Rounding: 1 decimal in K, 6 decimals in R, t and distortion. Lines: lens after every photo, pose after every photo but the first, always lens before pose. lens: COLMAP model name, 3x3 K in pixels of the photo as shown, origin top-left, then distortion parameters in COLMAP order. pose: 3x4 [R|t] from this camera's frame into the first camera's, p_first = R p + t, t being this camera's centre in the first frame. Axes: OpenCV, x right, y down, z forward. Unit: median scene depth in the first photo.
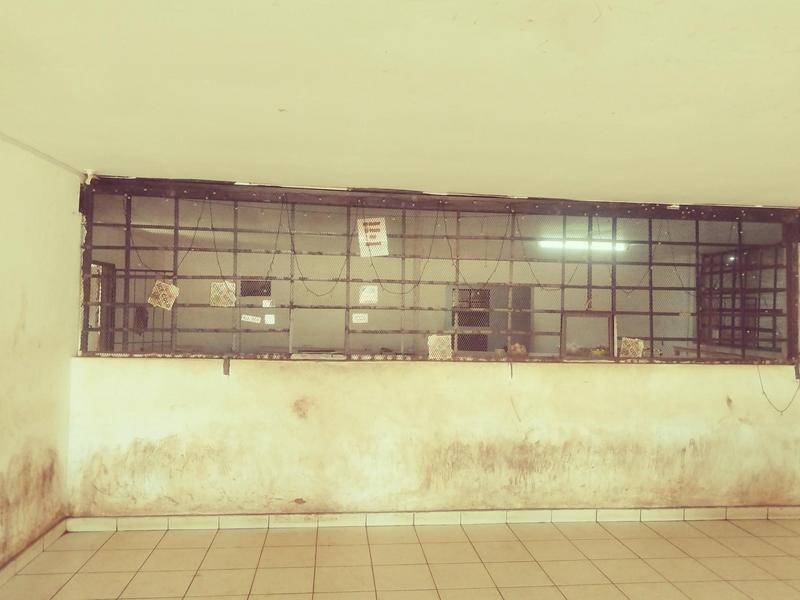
lens RADIAL K [[628.6, 0, 400.2], [0, 628.6, 301.5], [0, 0, 1]] dist [0.006713, -0.012065]
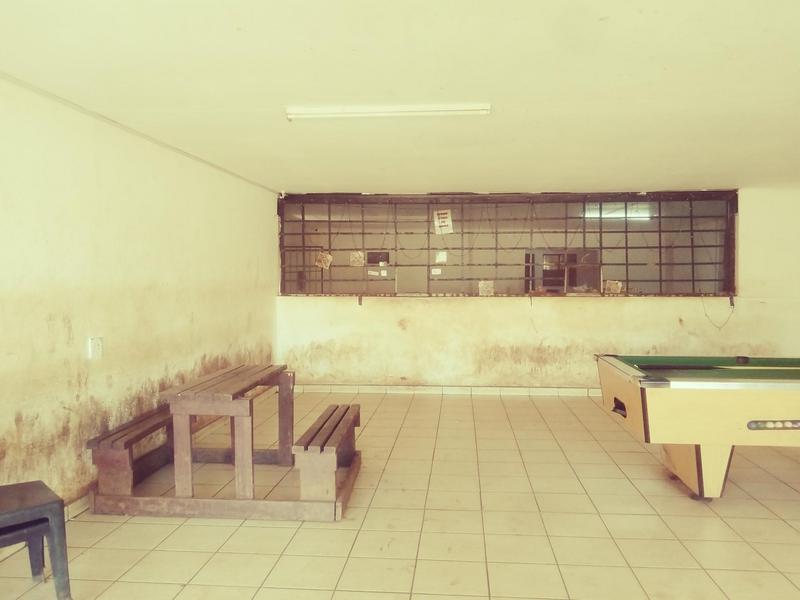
lens RADIAL K [[628.6, 0, 400.2], [0, 628.6, 301.5], [0, 0, 1]] dist [0.006713, -0.012065]
pose [[0.979872, -0.014700, -0.199085, 0.167657], [0.024290, 0.998655, 0.045813, 0.027215], [0.198143, -0.049727, 0.978911, -0.638587]]
